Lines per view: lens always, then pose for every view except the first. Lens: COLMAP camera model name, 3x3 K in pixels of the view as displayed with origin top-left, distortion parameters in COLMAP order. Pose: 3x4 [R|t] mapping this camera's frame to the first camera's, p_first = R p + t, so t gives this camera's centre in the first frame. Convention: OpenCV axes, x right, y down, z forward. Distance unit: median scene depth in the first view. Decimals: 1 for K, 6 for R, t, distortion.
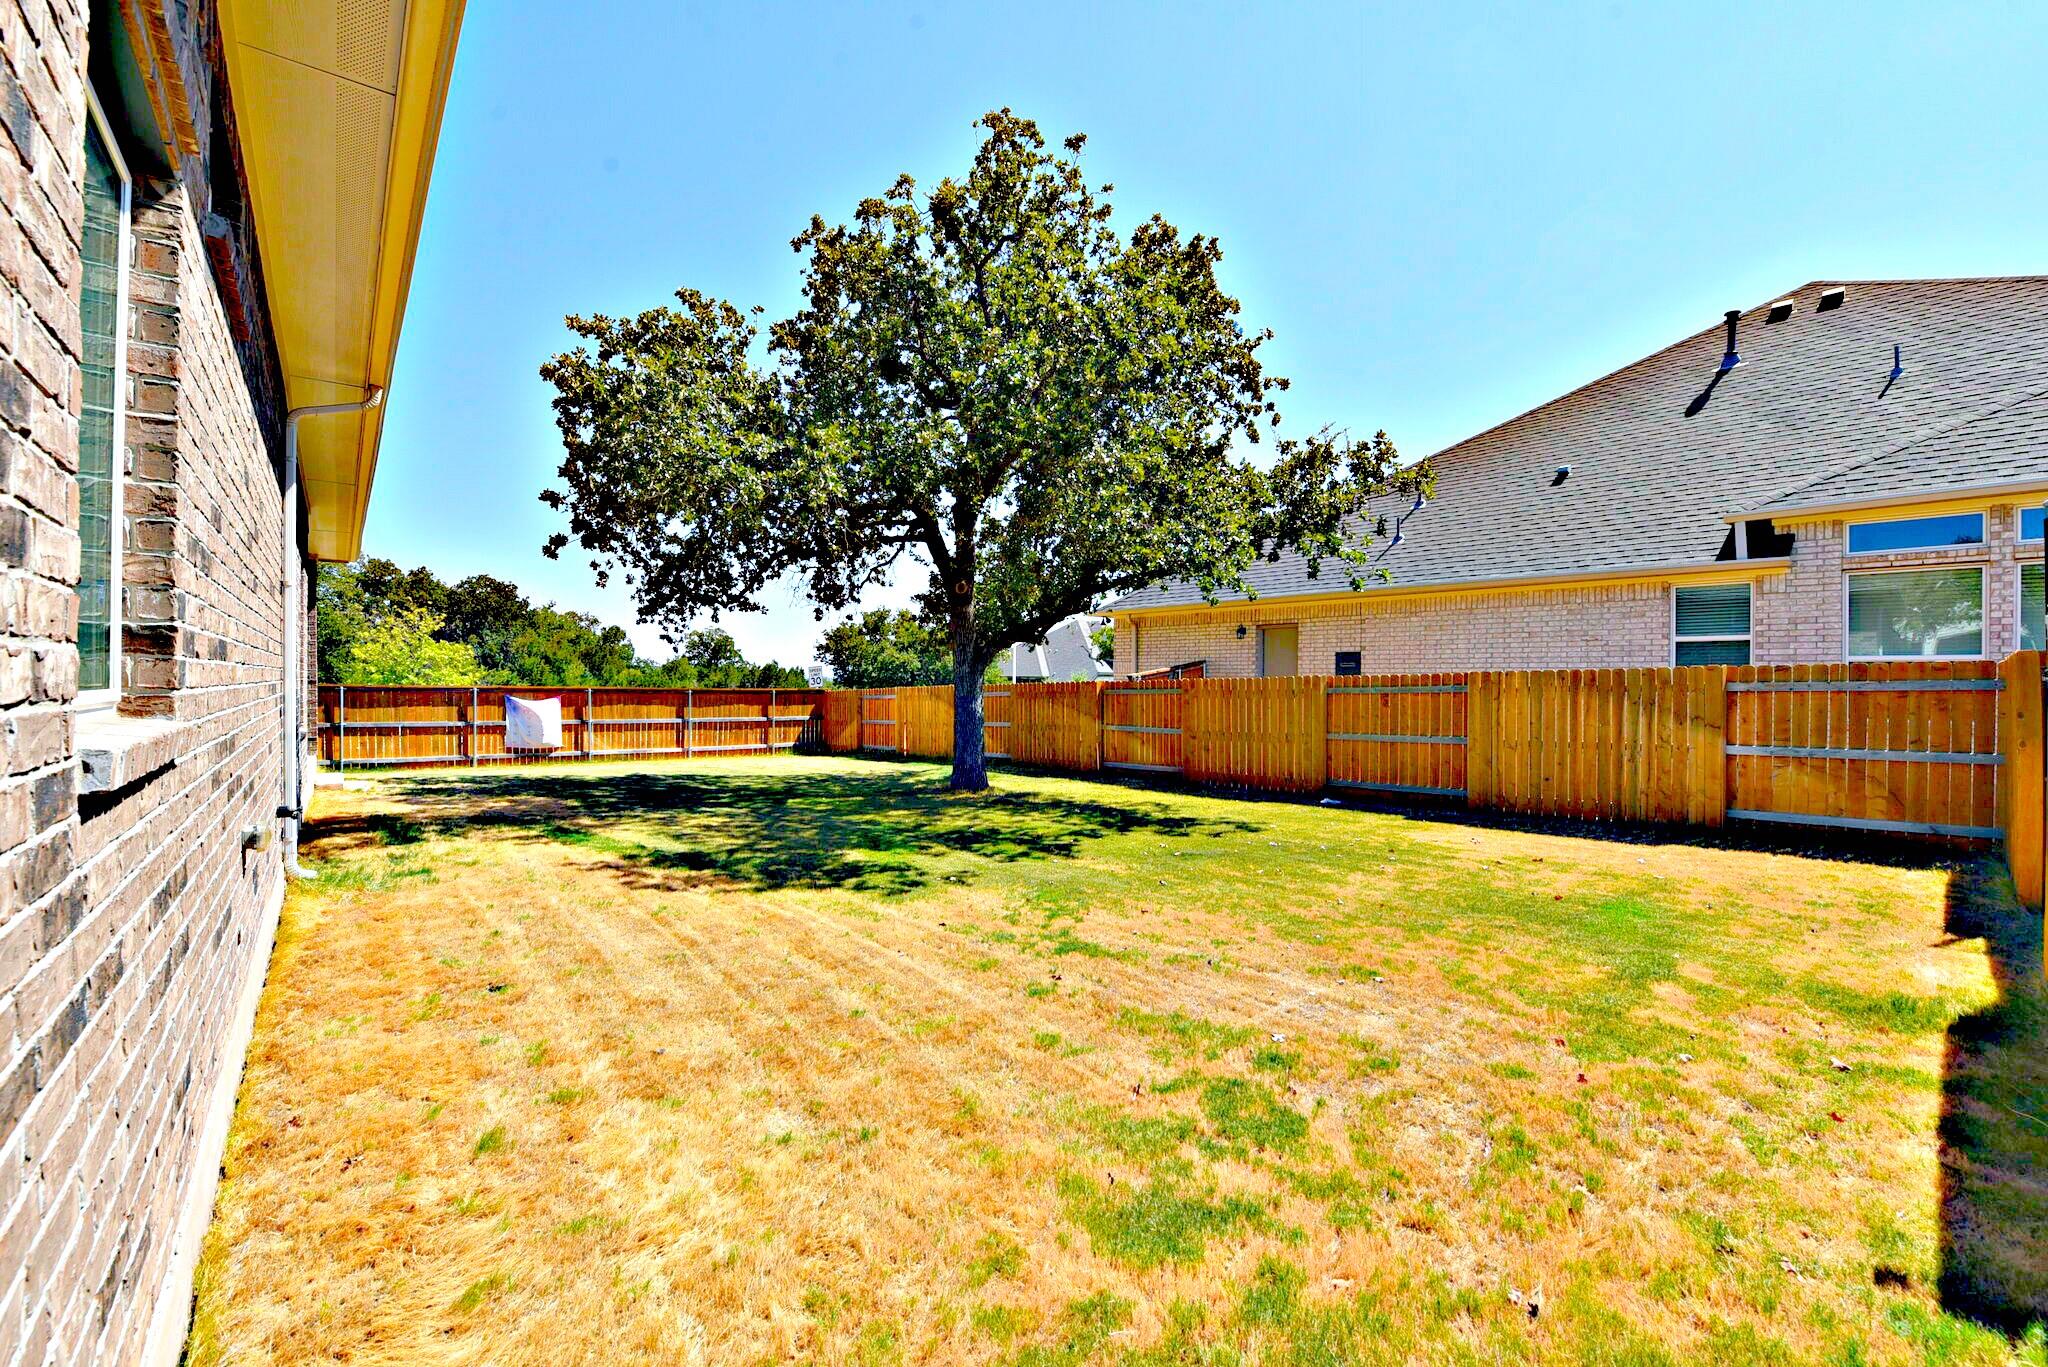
lens RADIAL K [[819.6, 0, 1039.9], [0, 819.6, 684.7], [0, 0, 1]] dist [-0.016588, -0.002513]
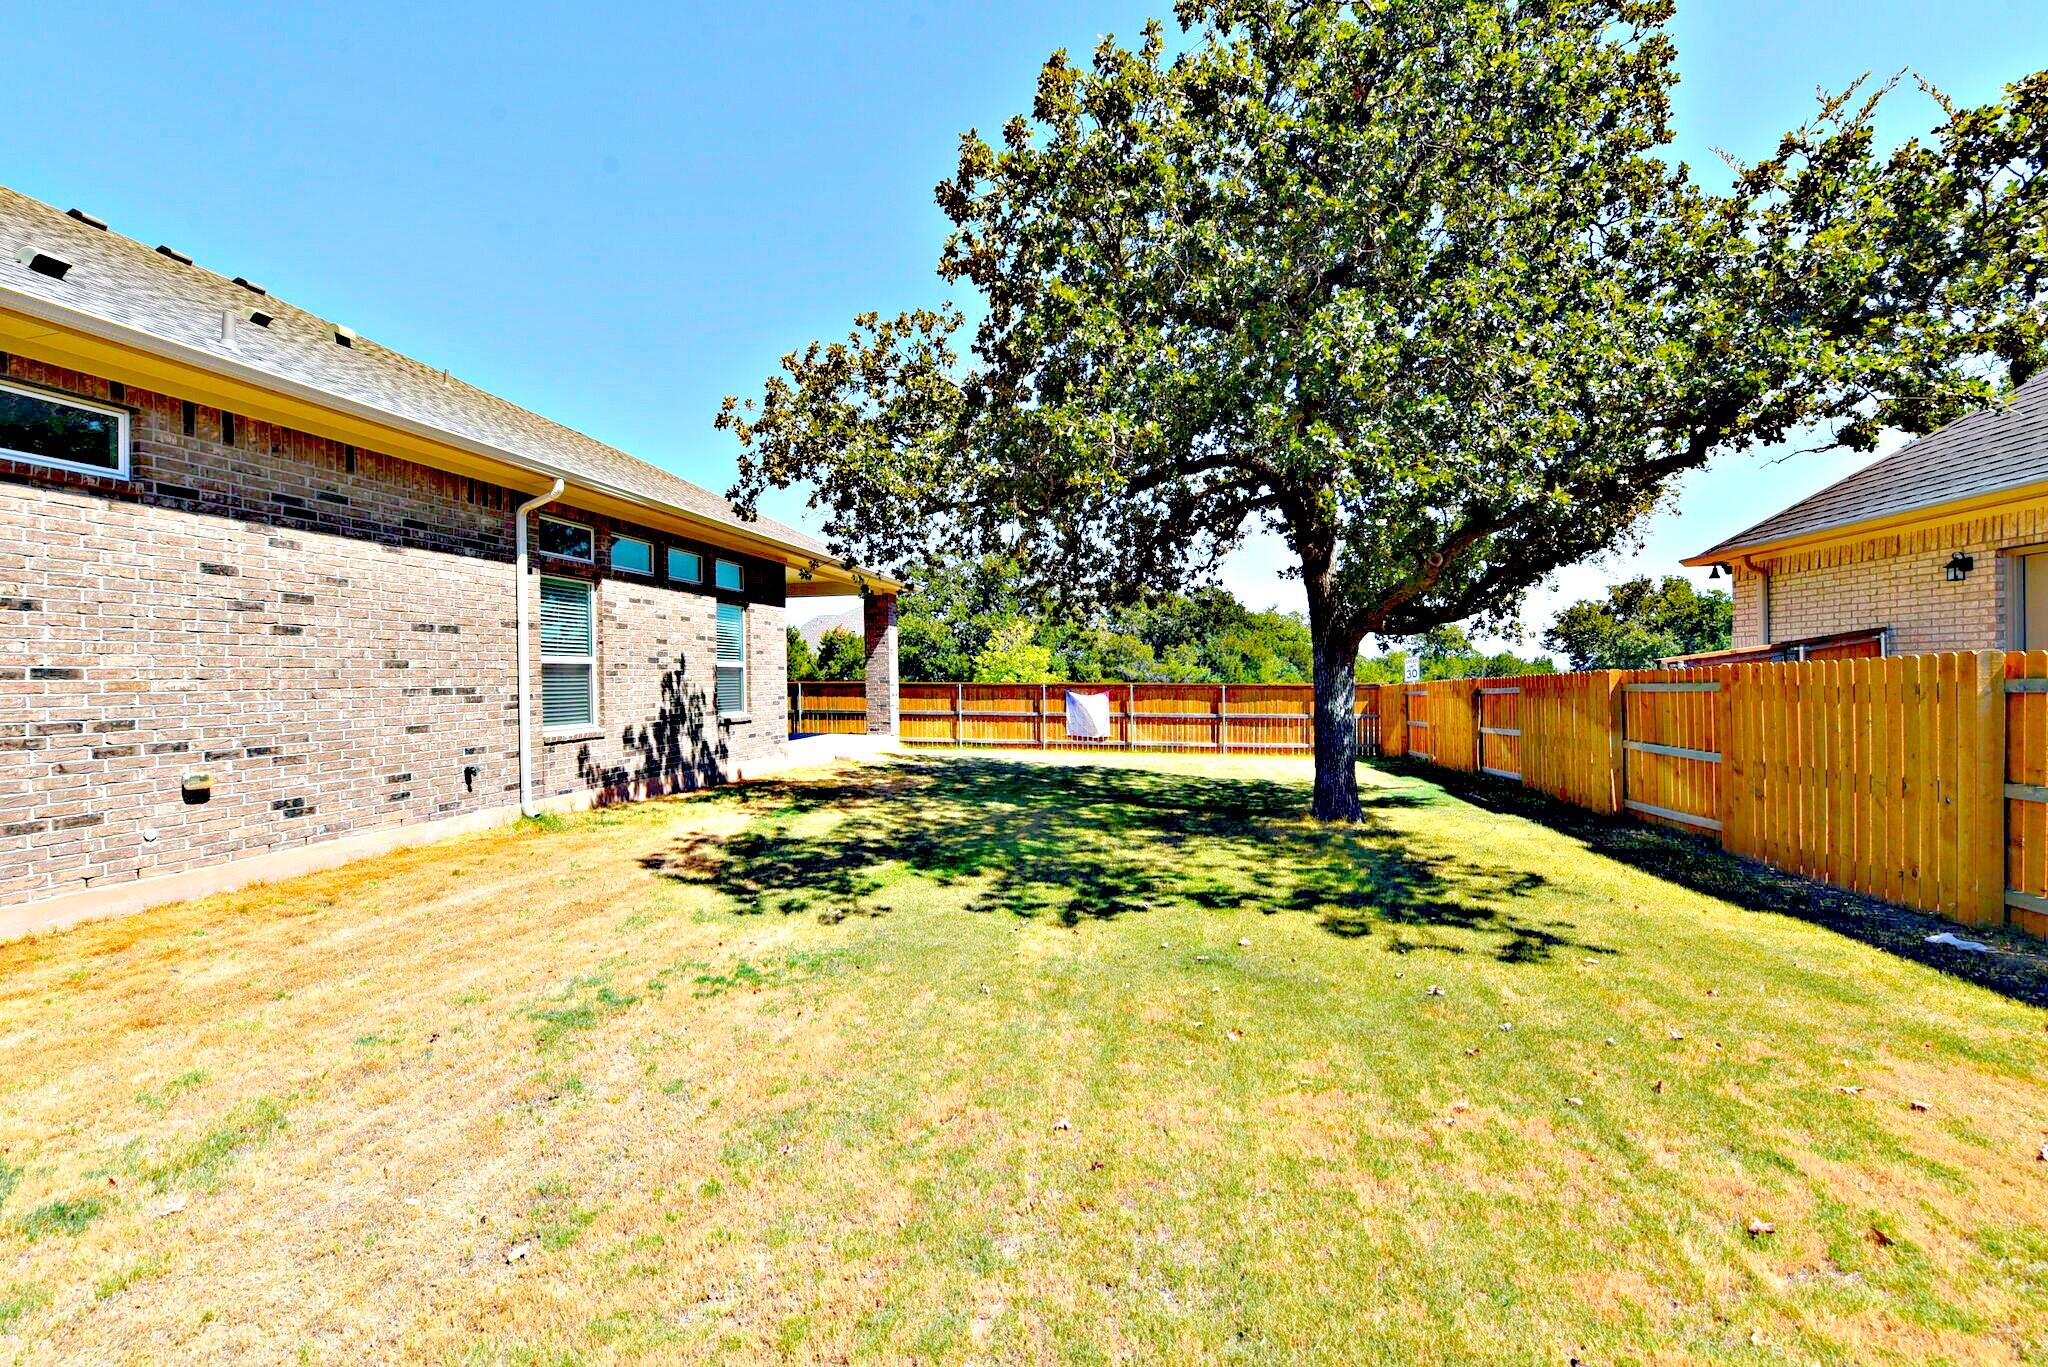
lens RADIAL K [[819.6, 0, 1029.2], [0, 819.6, 677.9], [0, 0, 1]] dist [-0.016588, -0.002513]
pose [[0.617469, -0.010151, -0.786530, 0.233963], [0.010539, 0.999934, -0.004632, -0.000371], [0.786525, -0.005429, 0.617535, 0.214836]]
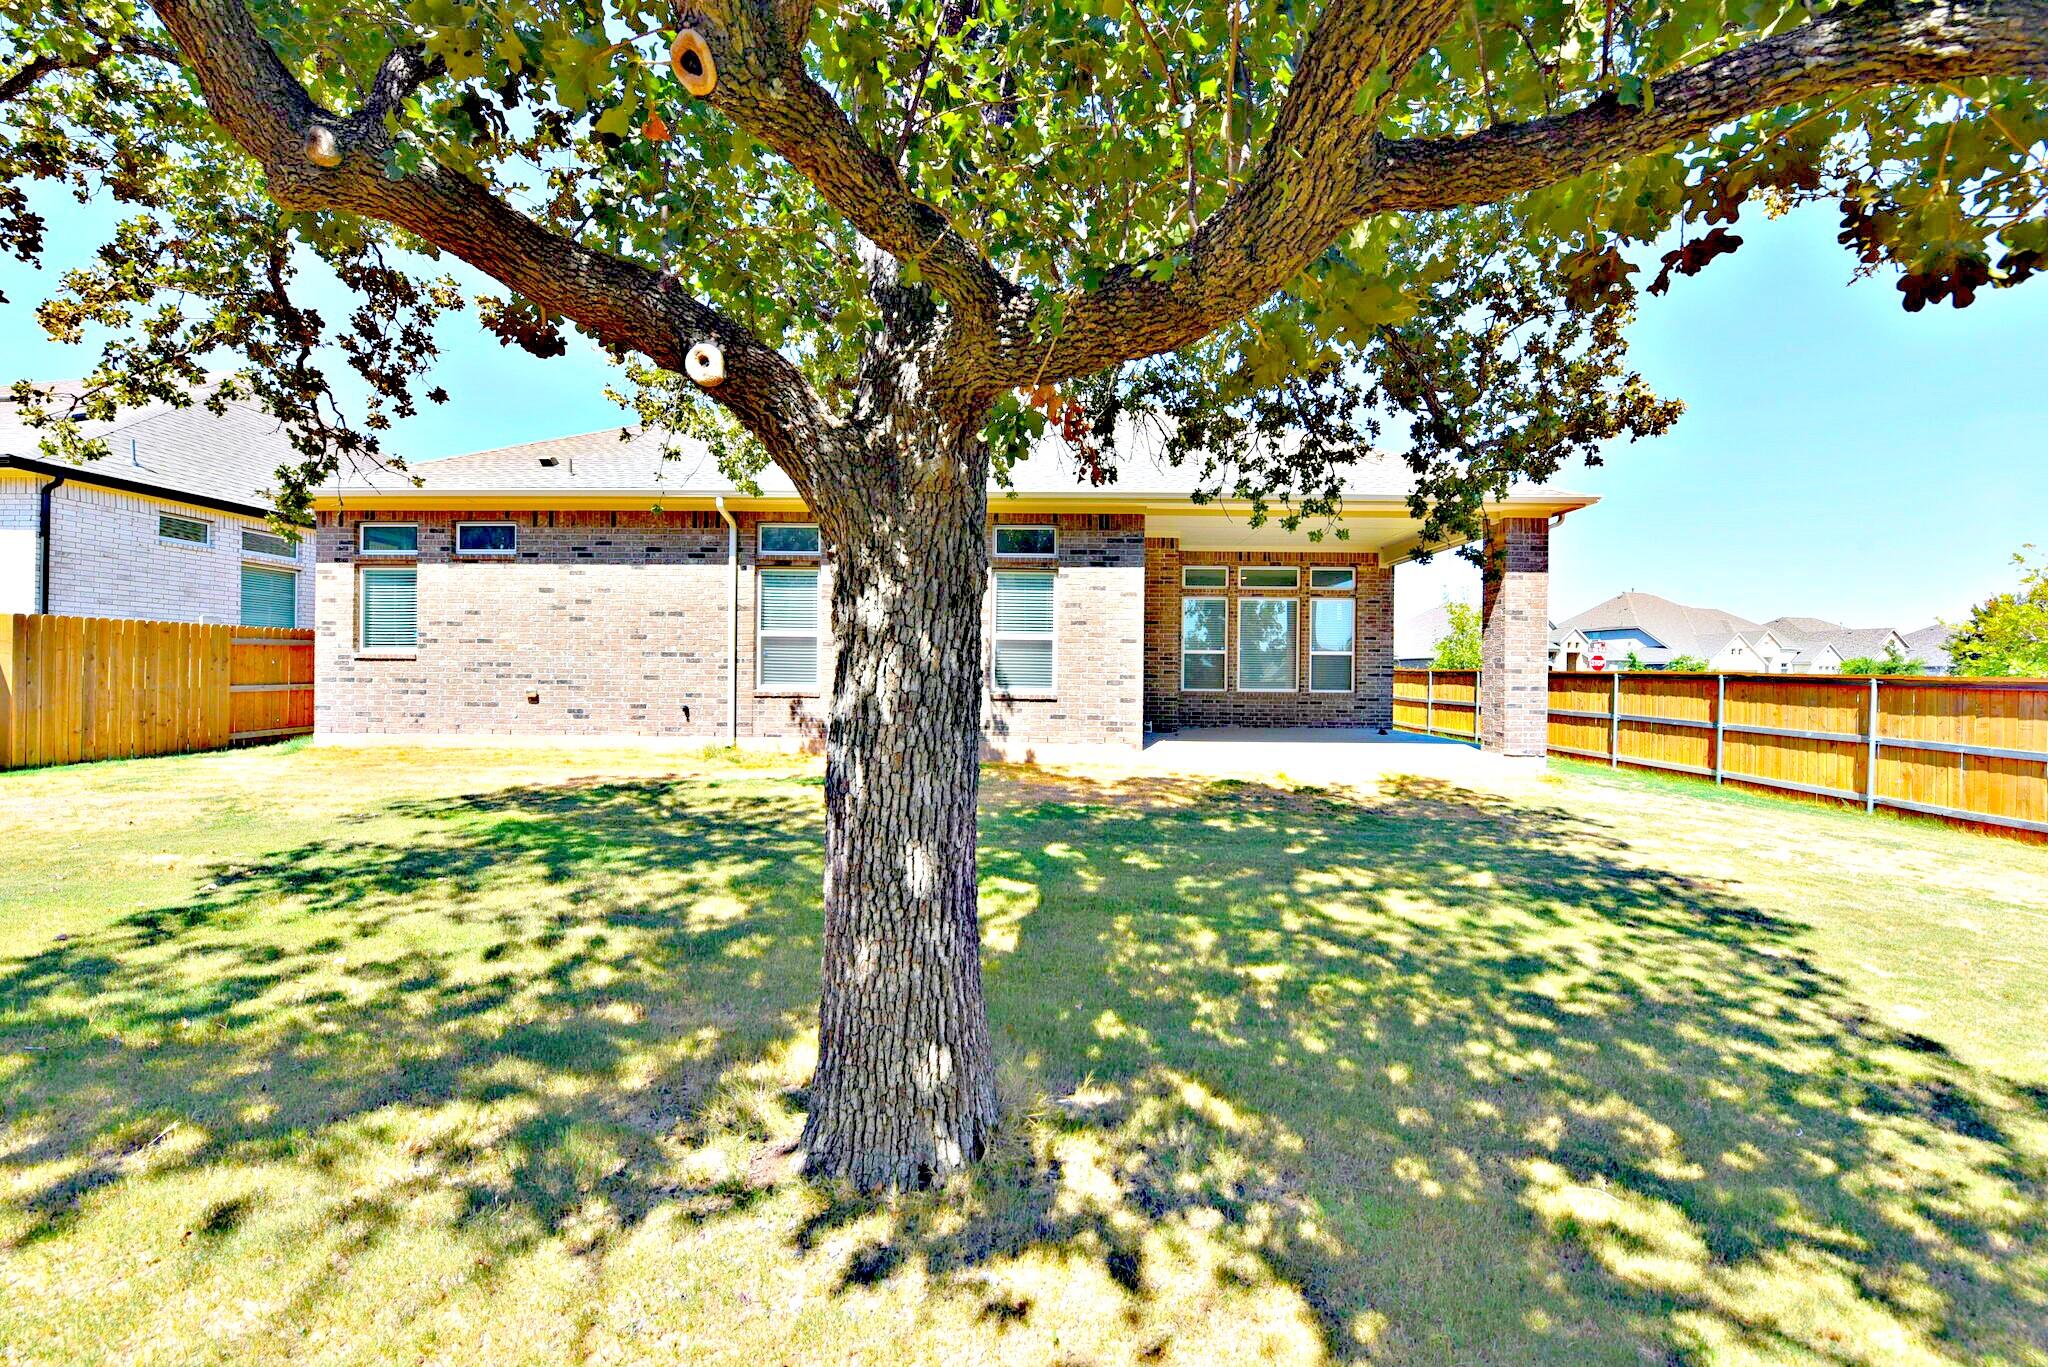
lens RADIAL K [[819.6, 0, 1027.1], [0, 819.6, 676.1], [0, 0, 1]] dist [-0.016588, -0.002513]
pose [[-0.675007, -0.009018, -0.737757, 0.036239], [-0.019197, 0.999801, 0.005342, 0.008562], [0.737562, 0.017768, -0.675046, 0.798913]]
